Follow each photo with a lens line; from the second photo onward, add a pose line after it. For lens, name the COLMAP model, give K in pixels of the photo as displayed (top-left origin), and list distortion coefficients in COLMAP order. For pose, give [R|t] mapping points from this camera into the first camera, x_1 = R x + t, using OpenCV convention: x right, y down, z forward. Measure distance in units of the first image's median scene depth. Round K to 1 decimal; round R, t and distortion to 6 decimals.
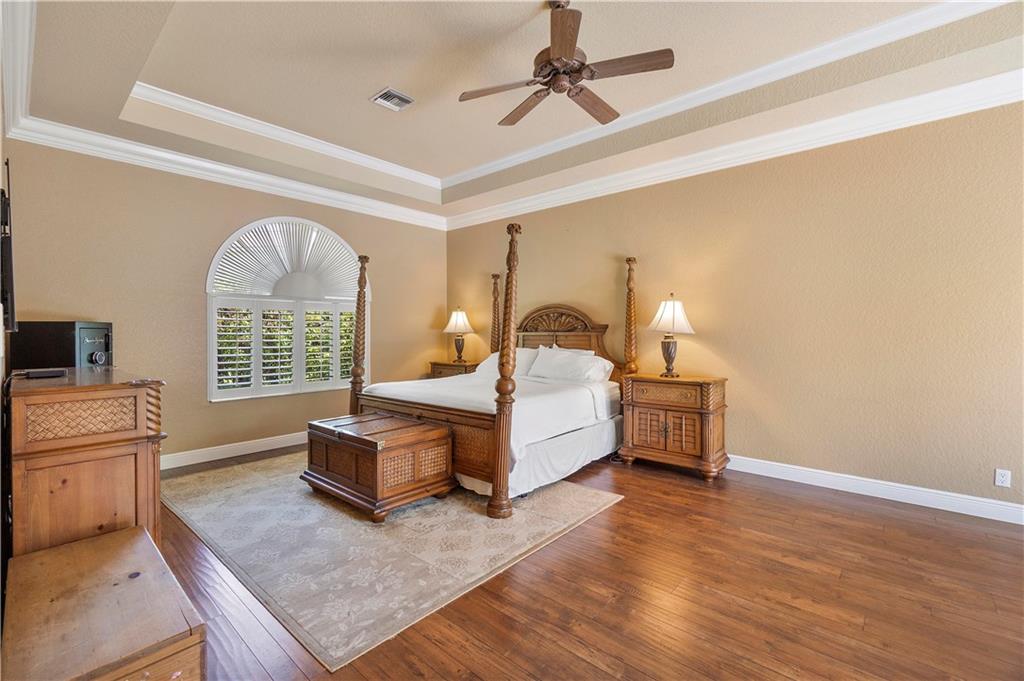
lens RADIAL K [[442.0, 0, 504.2], [0, 442.0, 336.2], [0, 0, 1]] dist [-0.003794, 0.000830]
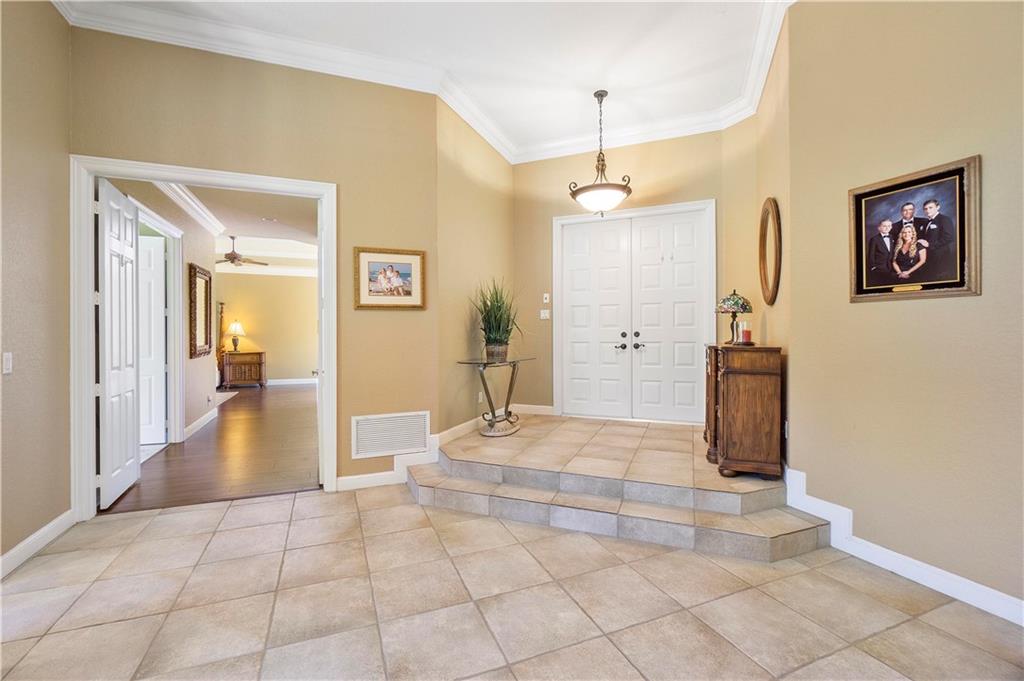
lens RADIAL K [[442.0, 0, 504.2], [0, 442.0, 336.2], [0, 0, 1]] dist [-0.003794, 0.000830]
pose [[0.441226, -0.000770, 0.897396, -1.218696], [0.011391, 0.999924, -0.004742, 0.027240], [-0.897324, 0.012315, 0.441201, -1.436289]]
